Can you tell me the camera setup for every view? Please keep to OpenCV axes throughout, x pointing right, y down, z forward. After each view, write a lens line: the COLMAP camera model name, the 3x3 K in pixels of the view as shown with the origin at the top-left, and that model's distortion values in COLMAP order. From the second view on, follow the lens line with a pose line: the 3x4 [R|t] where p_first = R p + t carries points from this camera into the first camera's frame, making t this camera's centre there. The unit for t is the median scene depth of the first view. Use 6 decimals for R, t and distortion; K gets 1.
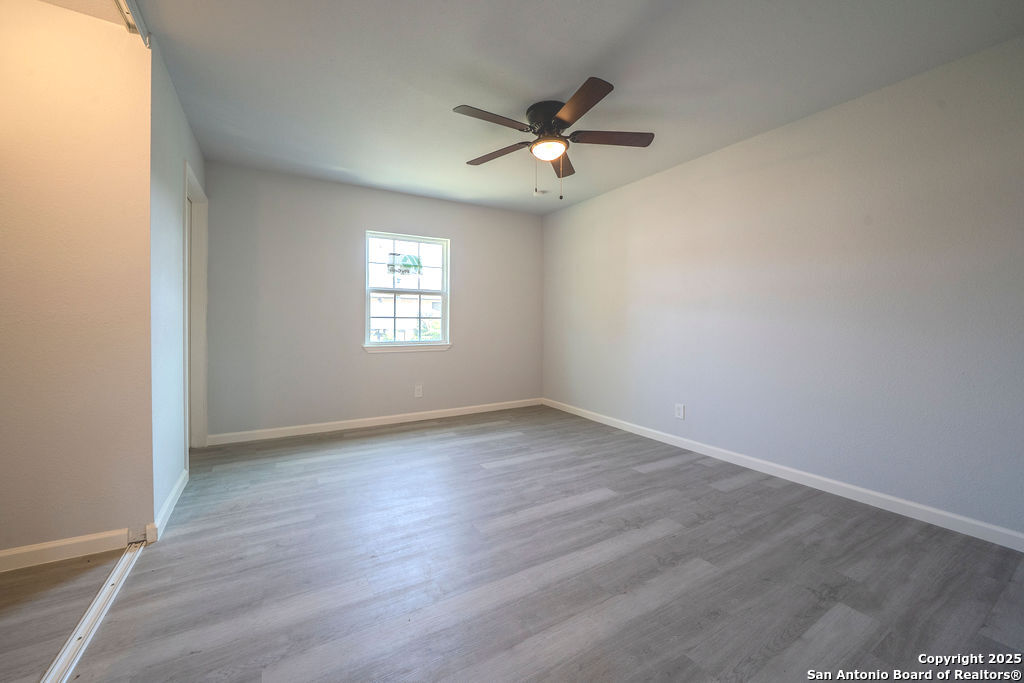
lens RADIAL K [[396.4, 0, 510.3], [0, 396.4, 323.9], [0, 0, 1]] dist [0.000195, 0.000019]
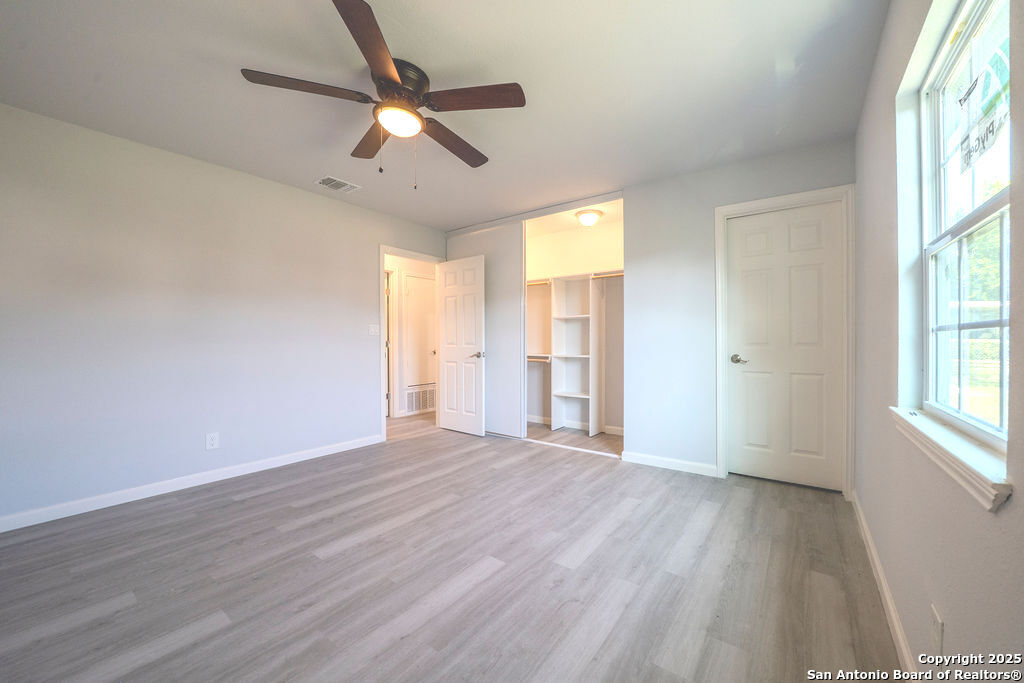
lens RADIAL K [[358.9, 0, 512.0], [0, 358.9, 341.5], [0, 0, 1]] dist [-0.000494, -0.000063]
pose [[-0.938065, 0.000894, -0.346459, 0.135224], [-0.000870, 0.999987, 0.004937, -0.014067], [0.346459, 0.004932, -0.938052, 1.788816]]
